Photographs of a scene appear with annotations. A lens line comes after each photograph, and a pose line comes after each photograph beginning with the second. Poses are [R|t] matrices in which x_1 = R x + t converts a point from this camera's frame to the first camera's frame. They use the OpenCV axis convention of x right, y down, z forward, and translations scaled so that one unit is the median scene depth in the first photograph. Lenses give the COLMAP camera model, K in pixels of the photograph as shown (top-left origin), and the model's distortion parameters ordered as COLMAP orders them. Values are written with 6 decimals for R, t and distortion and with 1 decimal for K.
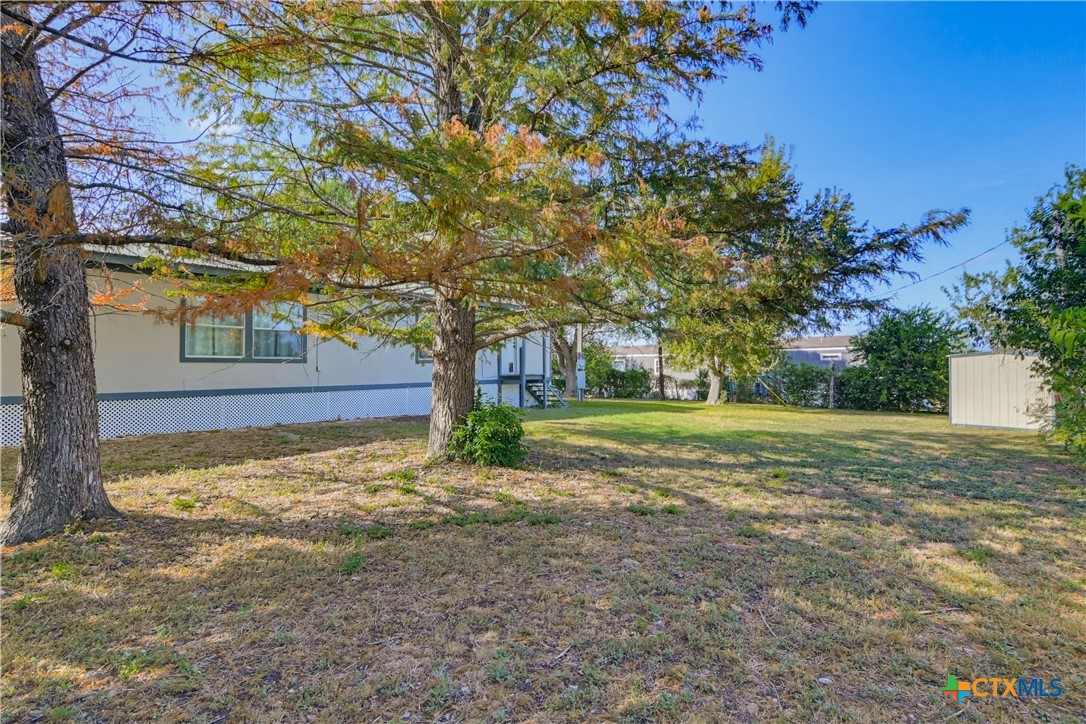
lens RADIAL K [[525.2, 0, 544.6], [0, 525.2, 356.5], [0, 0, 1]] dist [-0.000148, -0.000640]
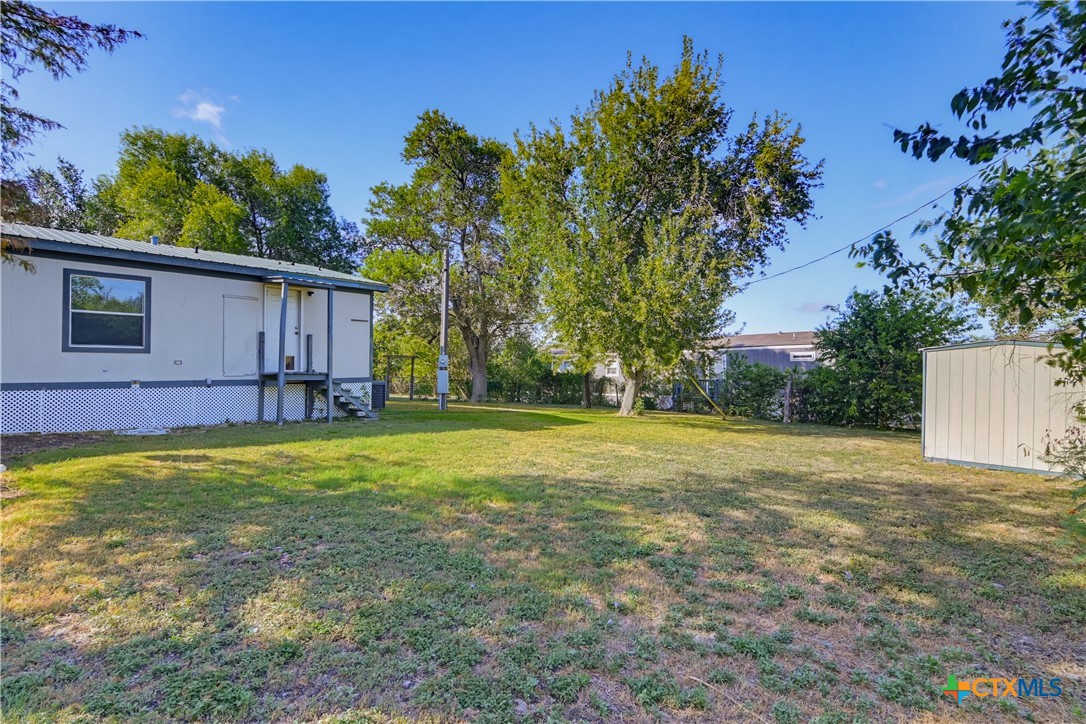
lens RADIAL K [[535.3, 0, 543.0], [0, 535.3, 362.0], [0, 0, 1]] dist [0.024460, 0.000111]
pose [[0.999839, 0.009614, -0.015163, 0.225722], [-0.009518, 0.999934, 0.006377, 0.010219], [0.015223, -0.006232, 0.999865, 0.238993]]
